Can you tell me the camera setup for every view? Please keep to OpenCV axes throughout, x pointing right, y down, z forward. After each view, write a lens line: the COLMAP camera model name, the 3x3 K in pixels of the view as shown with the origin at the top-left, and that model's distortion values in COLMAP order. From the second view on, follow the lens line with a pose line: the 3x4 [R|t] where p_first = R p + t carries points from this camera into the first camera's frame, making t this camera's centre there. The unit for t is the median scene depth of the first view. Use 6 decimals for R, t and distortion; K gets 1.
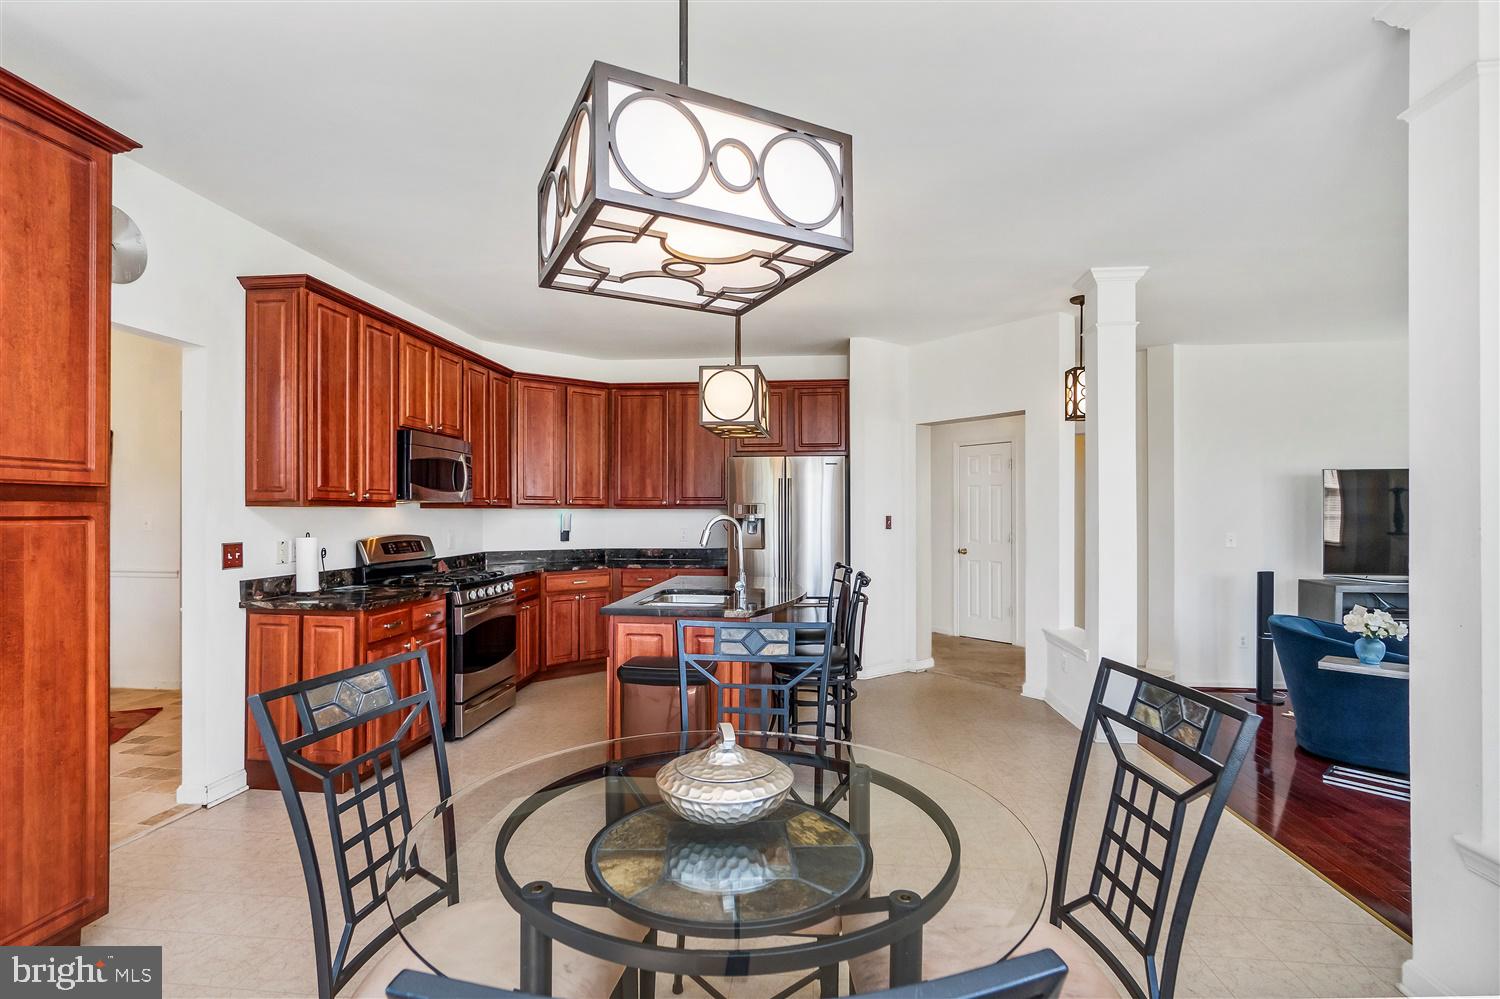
lens RADIAL K [[742.9, 0, 745.9], [0, 742.9, 498.8], [0, 0, 1]] dist [0.000062, -0.000844]
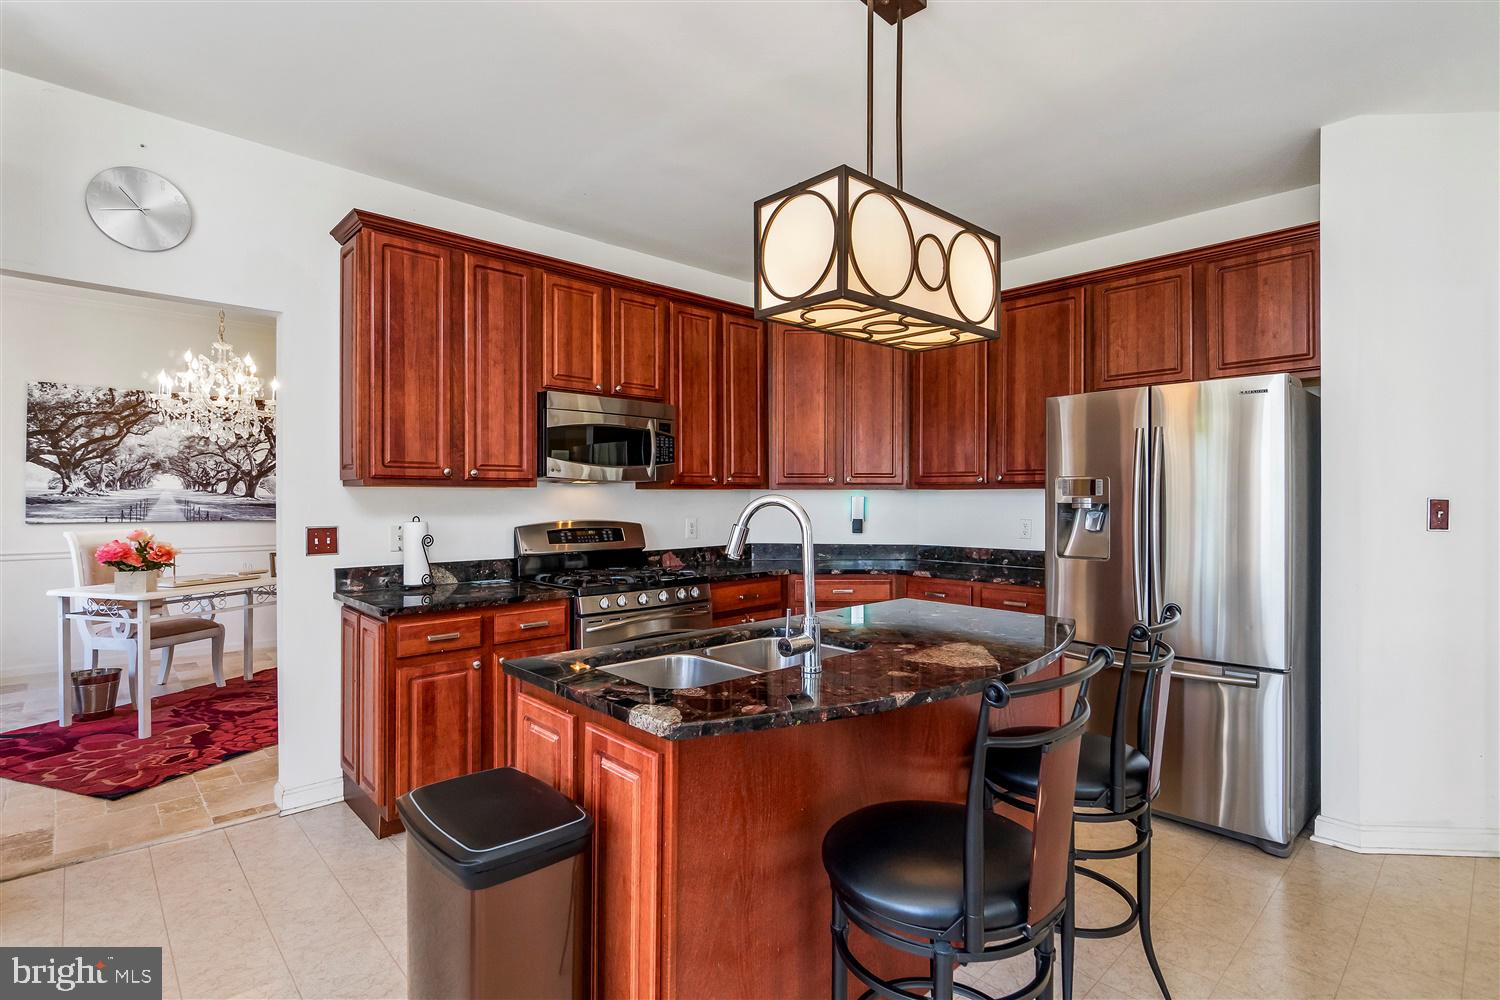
lens RADIAL K [[742.9, 0, 740.7], [0, 742.9, 493.8], [0, 0, 1]] dist [0.000062, -0.000844]
pose [[0.752209, -0.003575, -0.658915, 0.235981], [0.012070, 0.999892, 0.008353, 0.014701], [0.658814, -0.014236, 0.752171, 0.532665]]
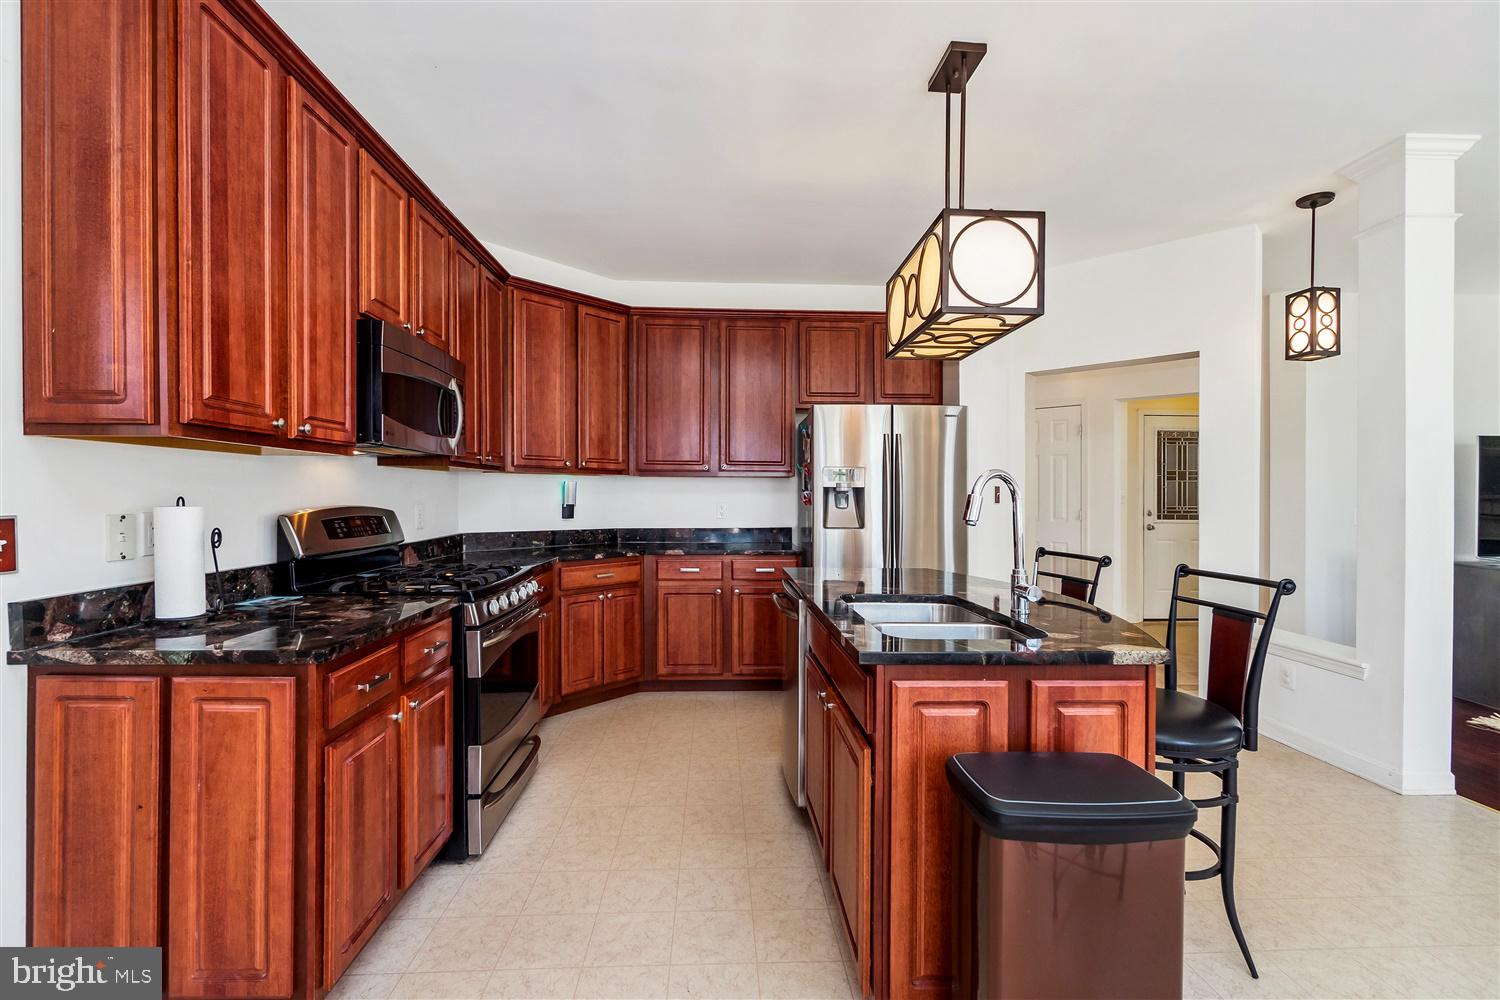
lens RADIAL K [[688.3, 0, 749.0], [0, 688.3, 494.9], [0, 0, 1]] dist [-0.003273, 0.001452]
pose [[0.987358, 0.005489, 0.158413, -0.256970], [-0.008409, 0.999807, 0.017769, 0.029183], [-0.158285, -0.018876, 0.987213, 0.435107]]
